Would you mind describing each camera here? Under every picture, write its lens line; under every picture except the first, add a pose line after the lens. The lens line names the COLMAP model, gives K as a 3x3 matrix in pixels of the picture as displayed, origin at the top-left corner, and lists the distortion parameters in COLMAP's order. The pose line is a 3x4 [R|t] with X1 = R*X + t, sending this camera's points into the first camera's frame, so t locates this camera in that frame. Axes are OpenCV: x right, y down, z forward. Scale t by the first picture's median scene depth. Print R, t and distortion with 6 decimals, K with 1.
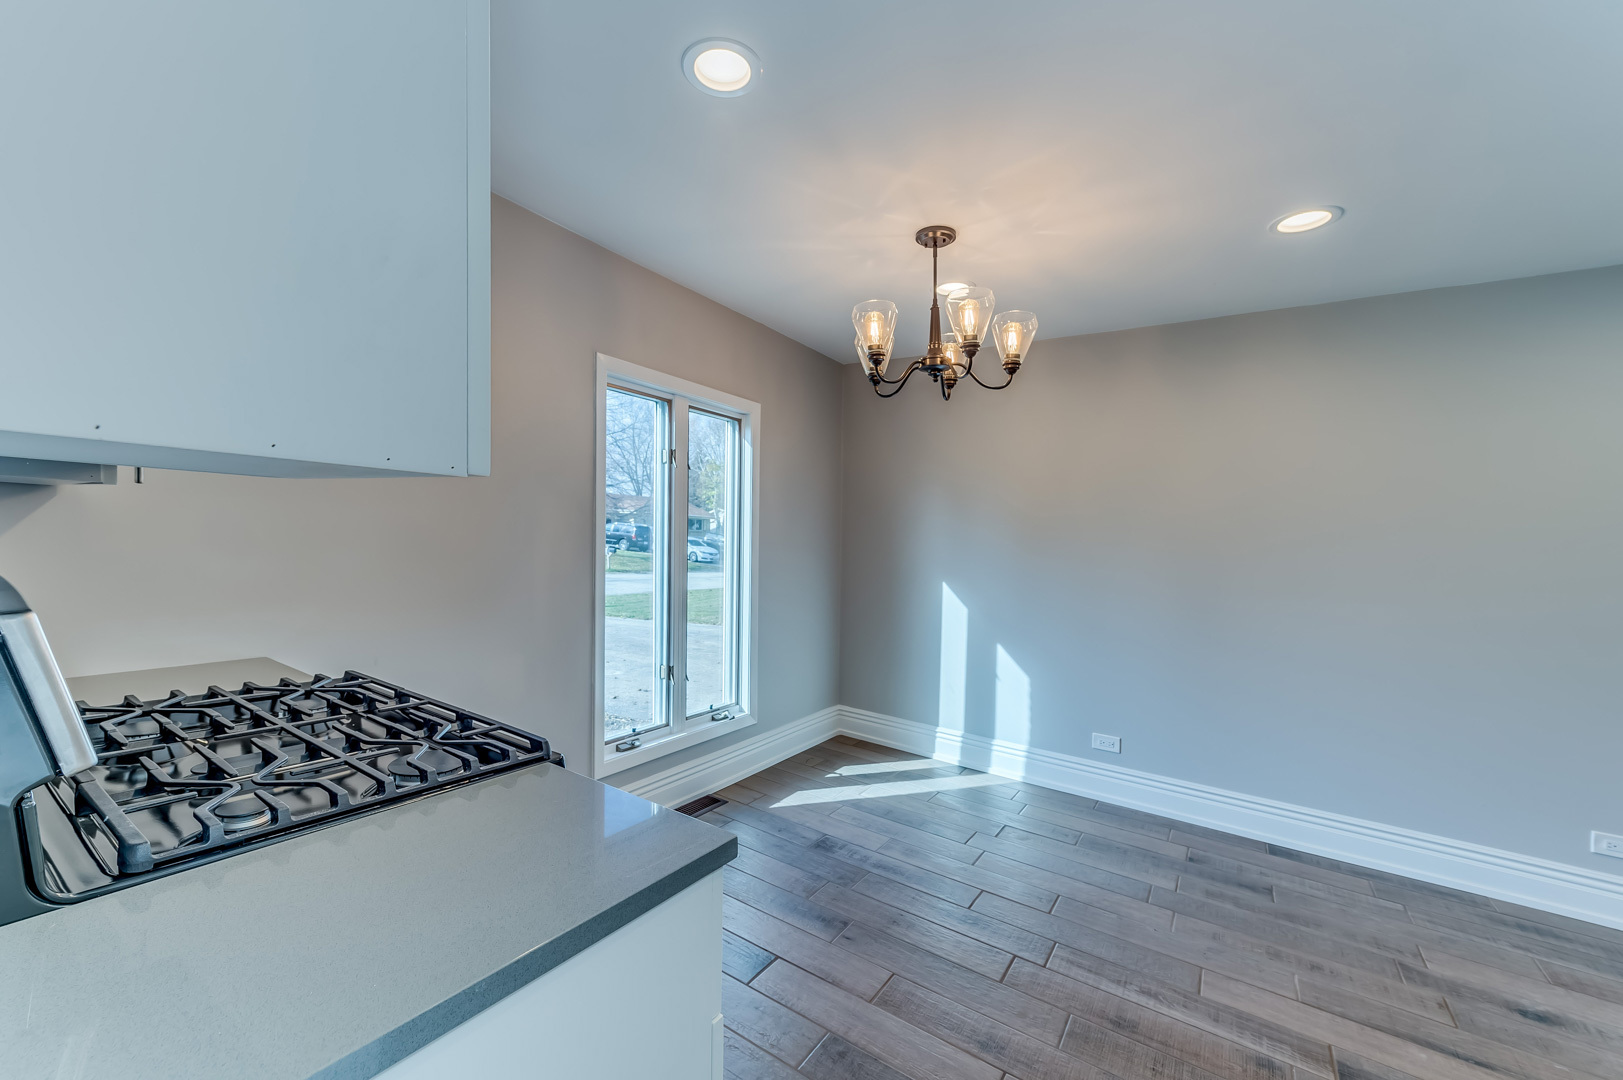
lens RADIAL K [[634.5, 0, 791.4], [0, 634.5, 536.9], [0, 0, 1]] dist [0.019558, -0.003814]
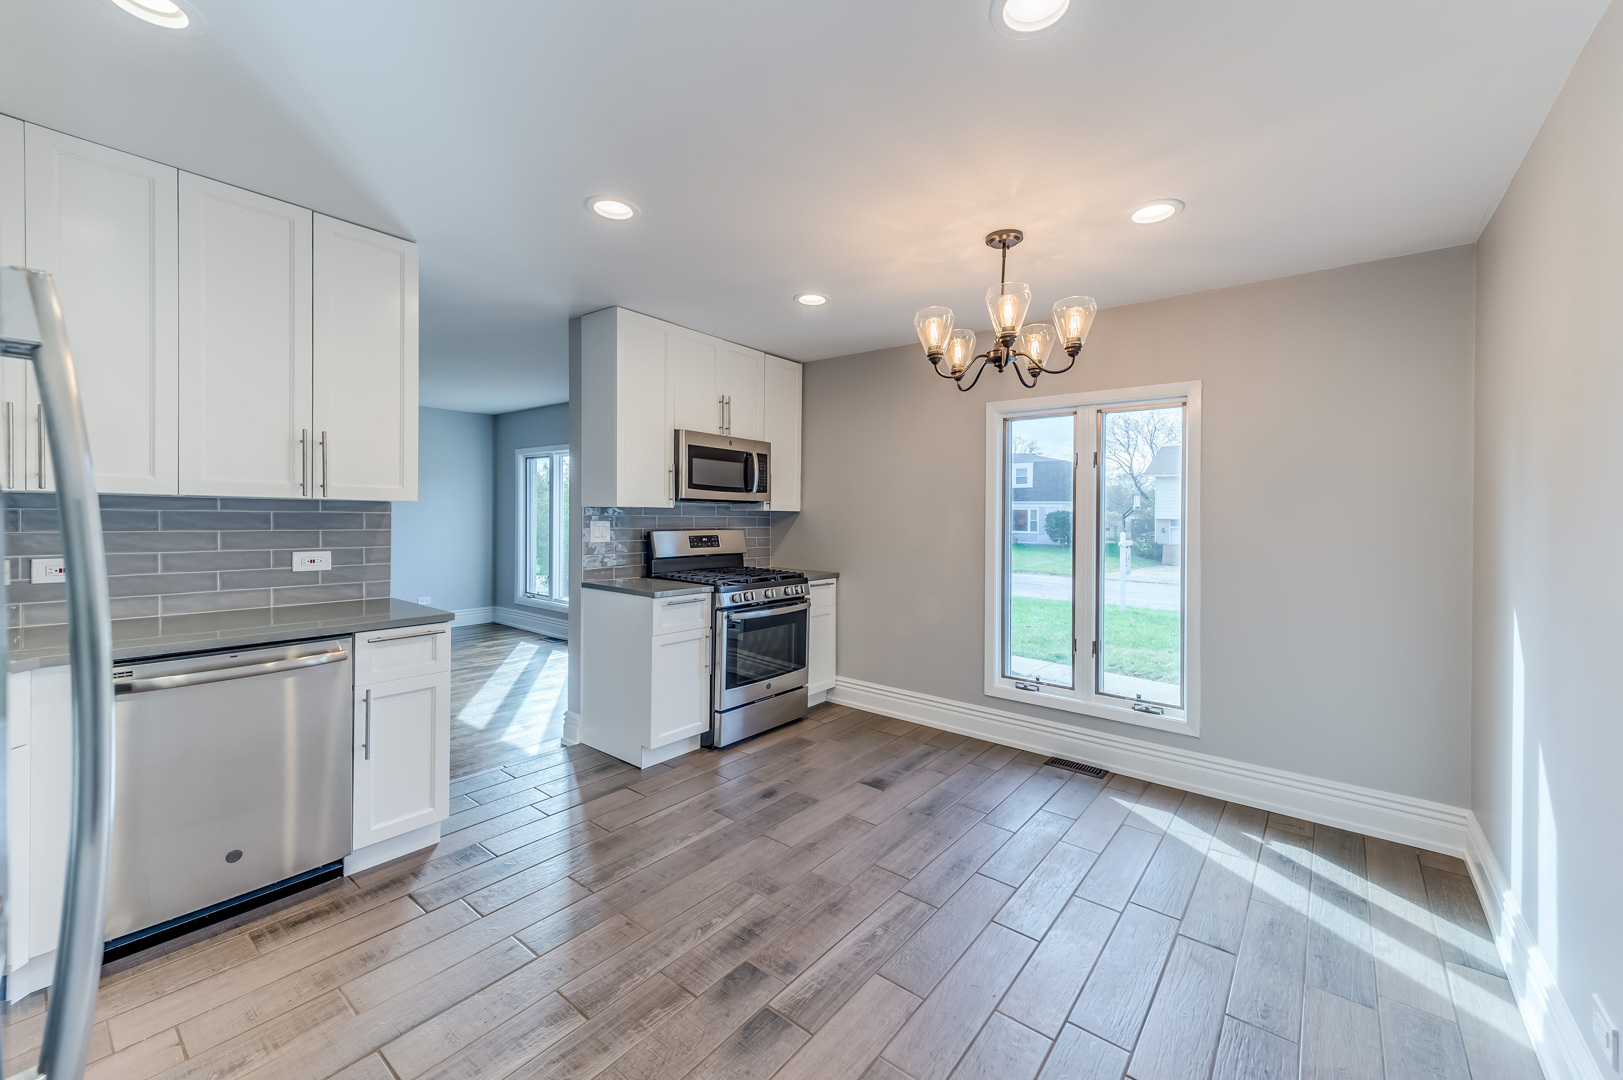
lens RADIAL K [[634.5, 0, 821.0], [0, 634.5, 529.5], [0, 0, 1]] dist [0.019558, -0.003814]
pose [[-0.025245, -0.010404, -0.999627, 0.853978], [-0.023468, 0.999676, -0.009812, 0.023476], [0.999406, 0.023211, -0.025481, 0.487007]]
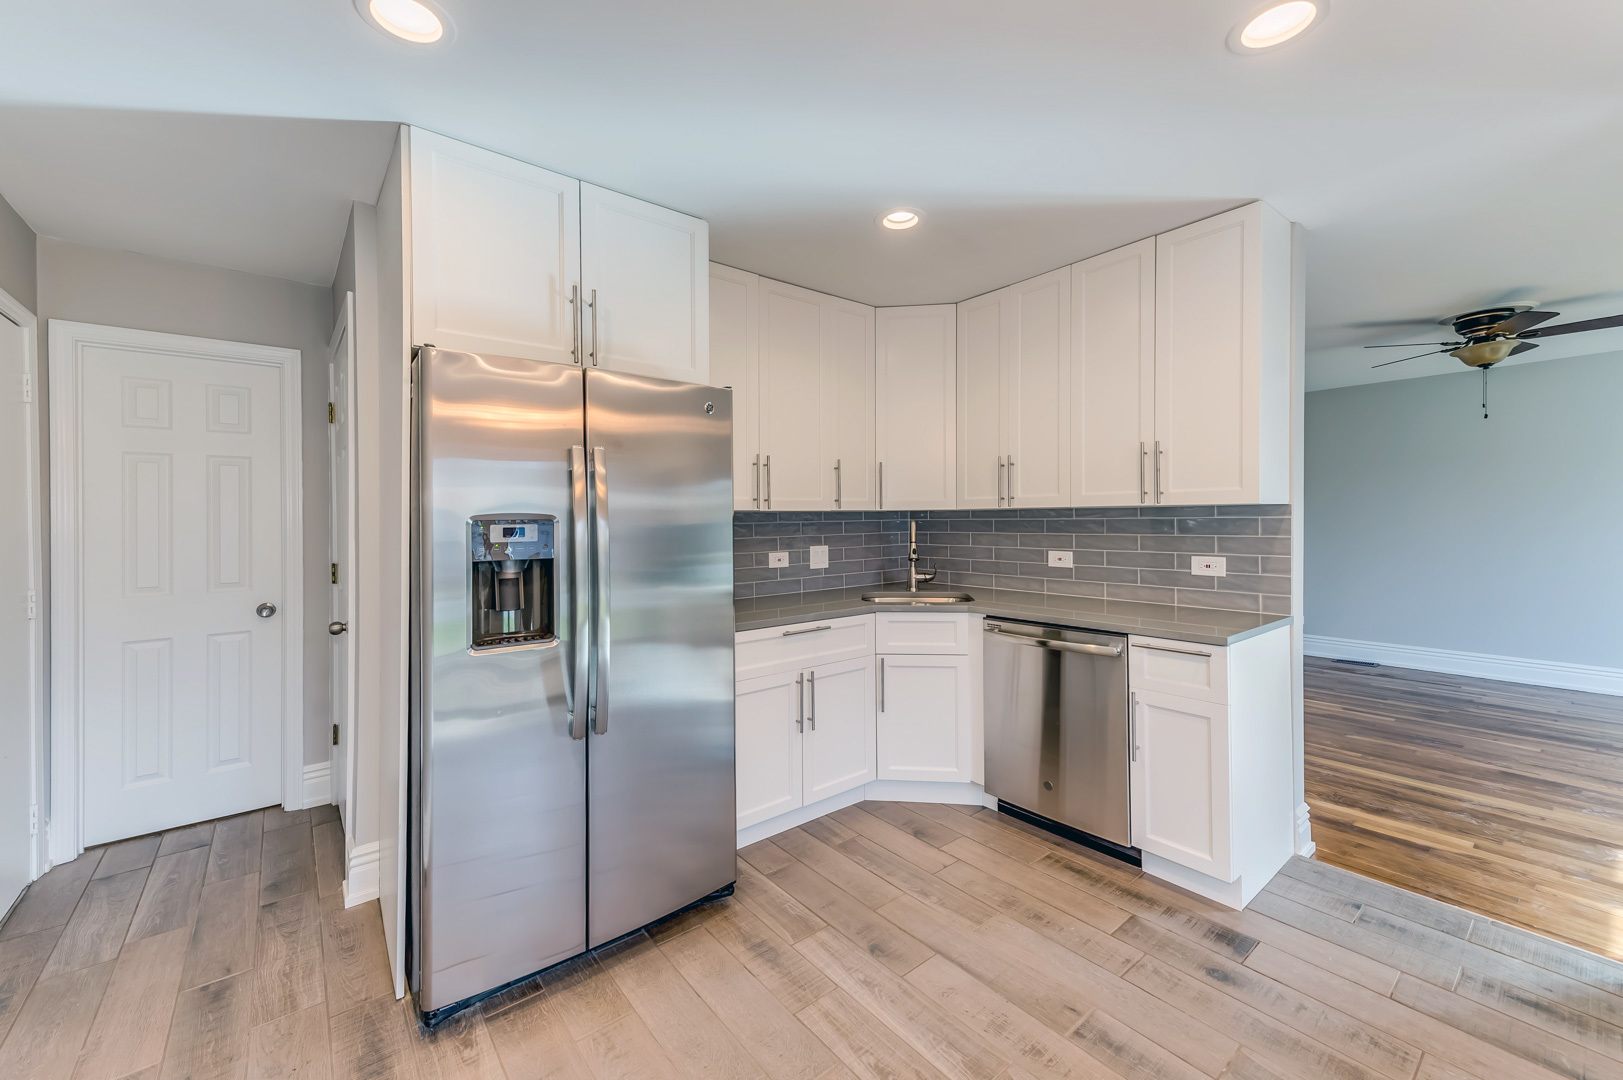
lens RADIAL K [[634.5, 0, 792.2], [0, 634.5, 520.0], [0, 0, 1]] dist [0.019558, -0.003814]
pose [[-0.964993, -0.023053, 0.261260, 0.402747], [-0.019159, 0.999664, 0.017444, 0.008852], [-0.261574, 0.011827, -0.965111, 0.731302]]
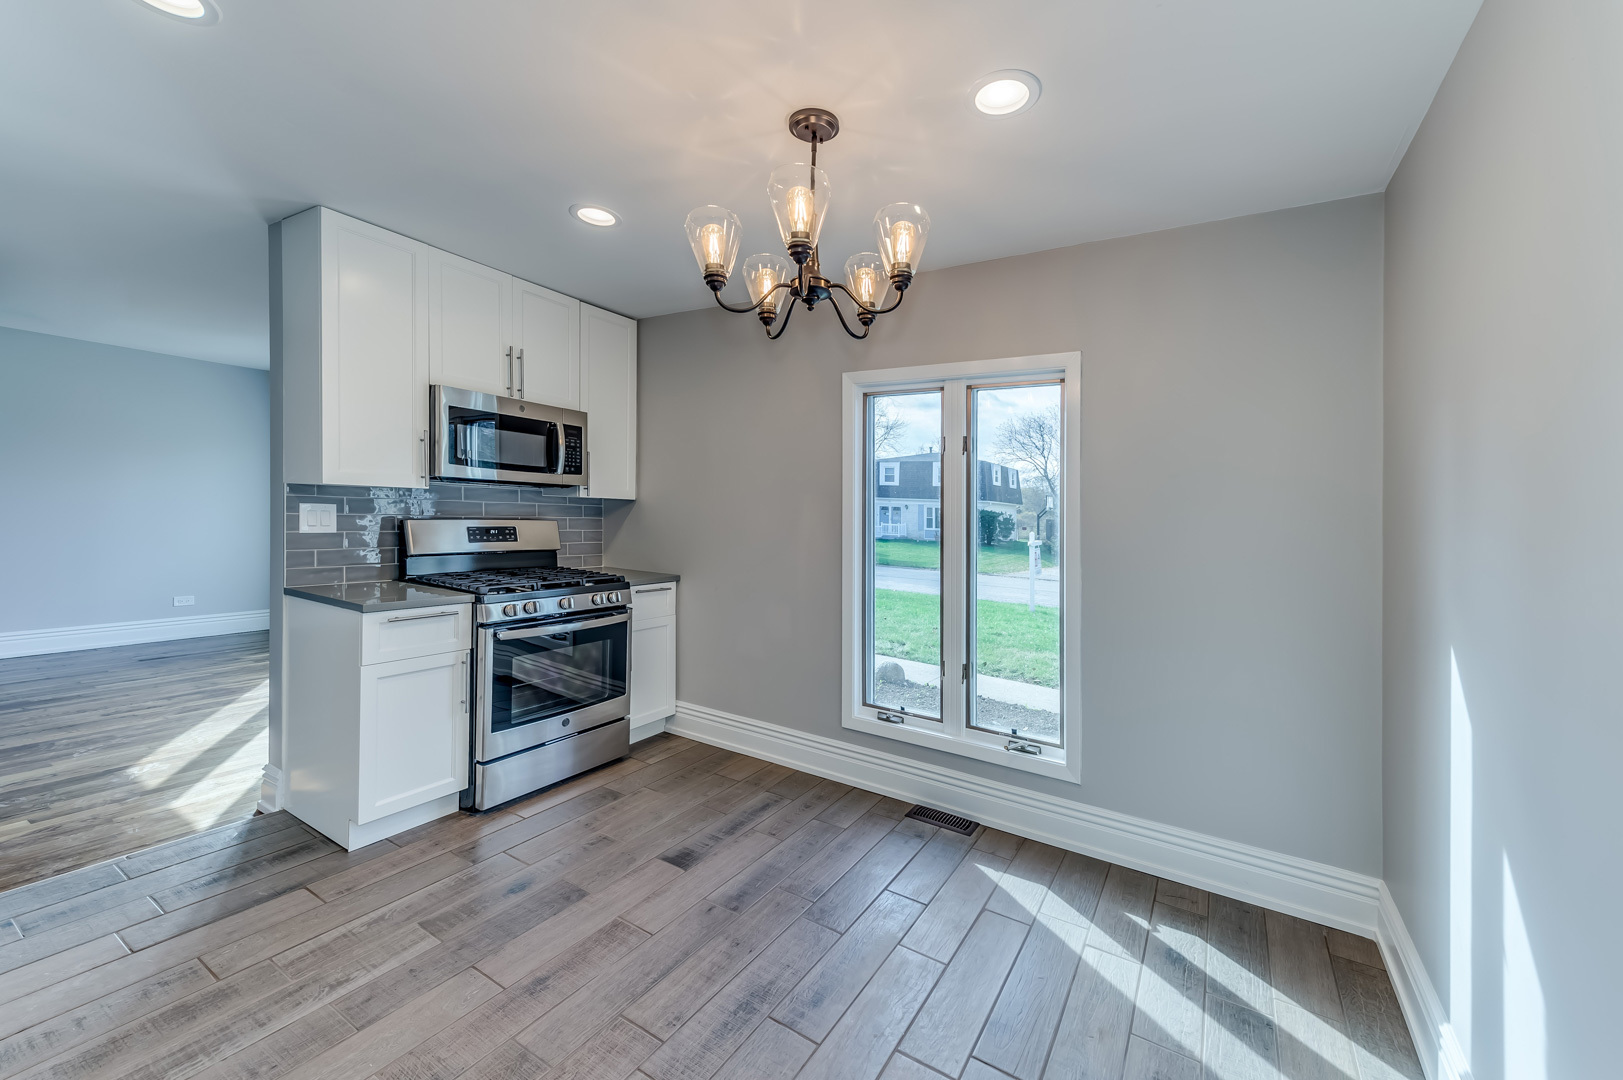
lens RADIAL K [[634.5, 0, 828.8], [0, 634.5, 497.4], [0, 0, 1]] dist [0.019558, -0.003814]
pose [[0.097374, -0.051216, -0.993929, 0.667542], [-0.043899, 0.997482, -0.055699, 0.016745], [0.994279, 0.049056, 0.094880, 0.622606]]
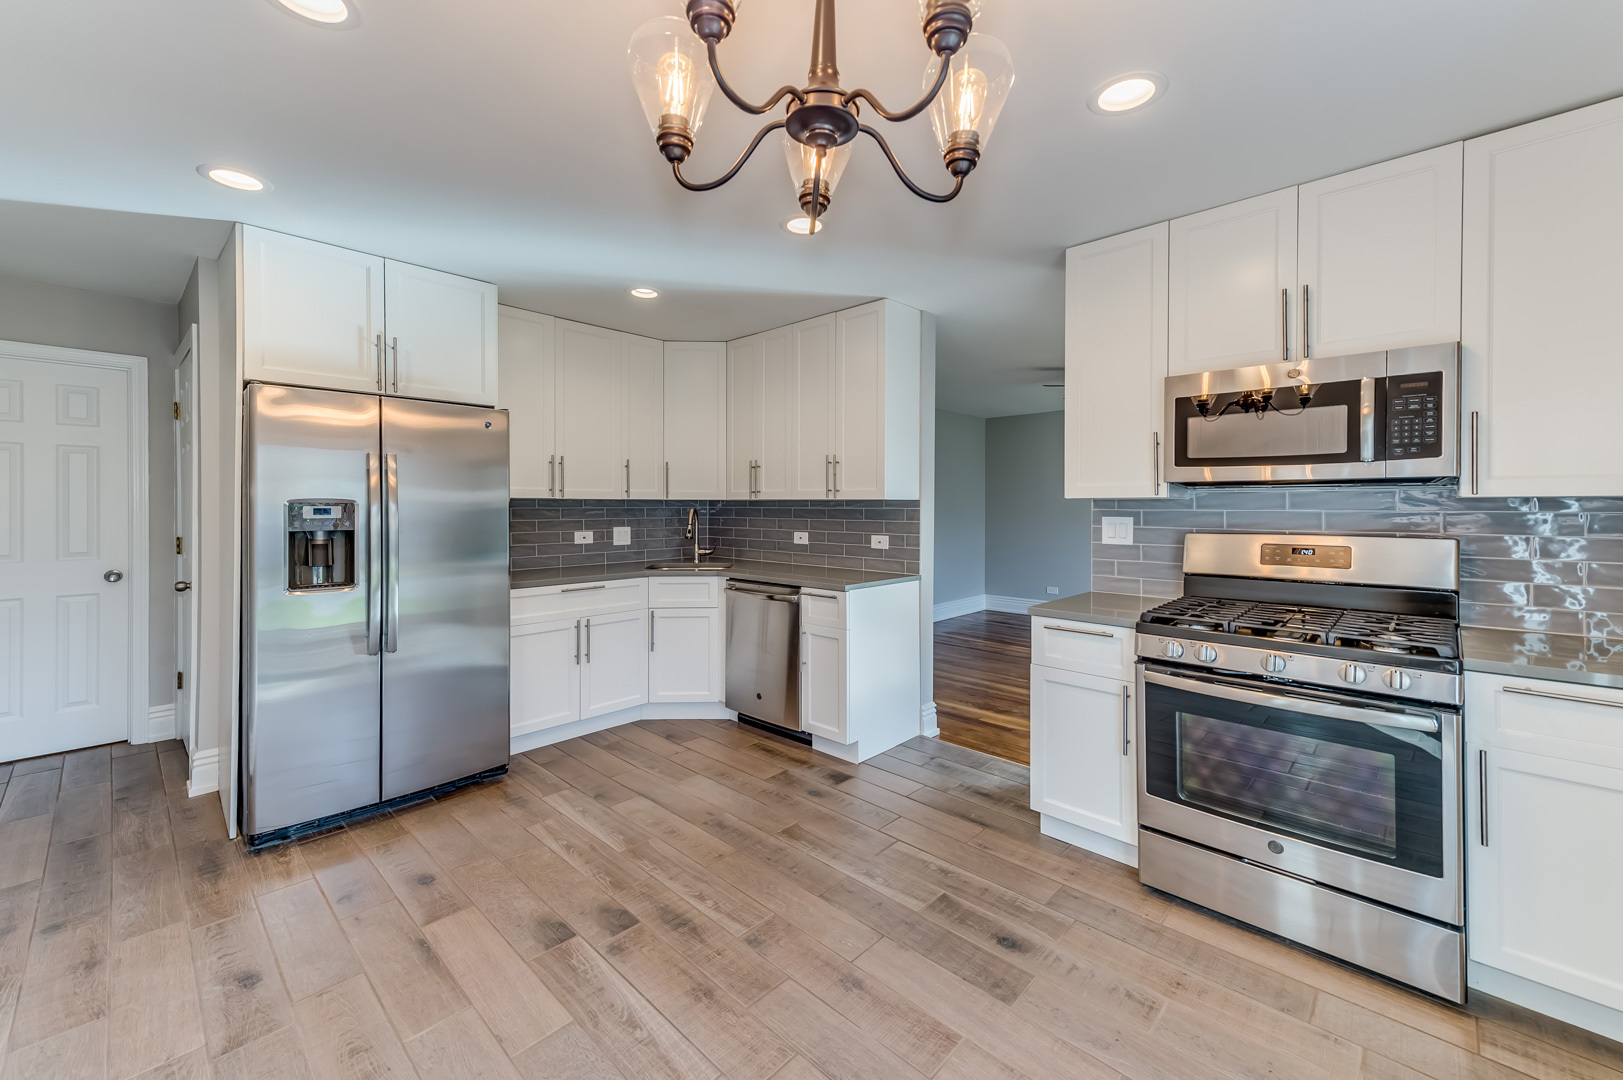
lens RADIAL K [[634.5, 0, 805.0], [0, 634.5, 514.8], [0, 0, 1]] dist [0.019558, -0.003814]
pose [[-0.992994, -0.037244, 0.112139, 0.133283], [-0.034699, 0.999096, 0.024565, -0.001246], [-0.112952, 0.020502, -0.993389, 0.954294]]
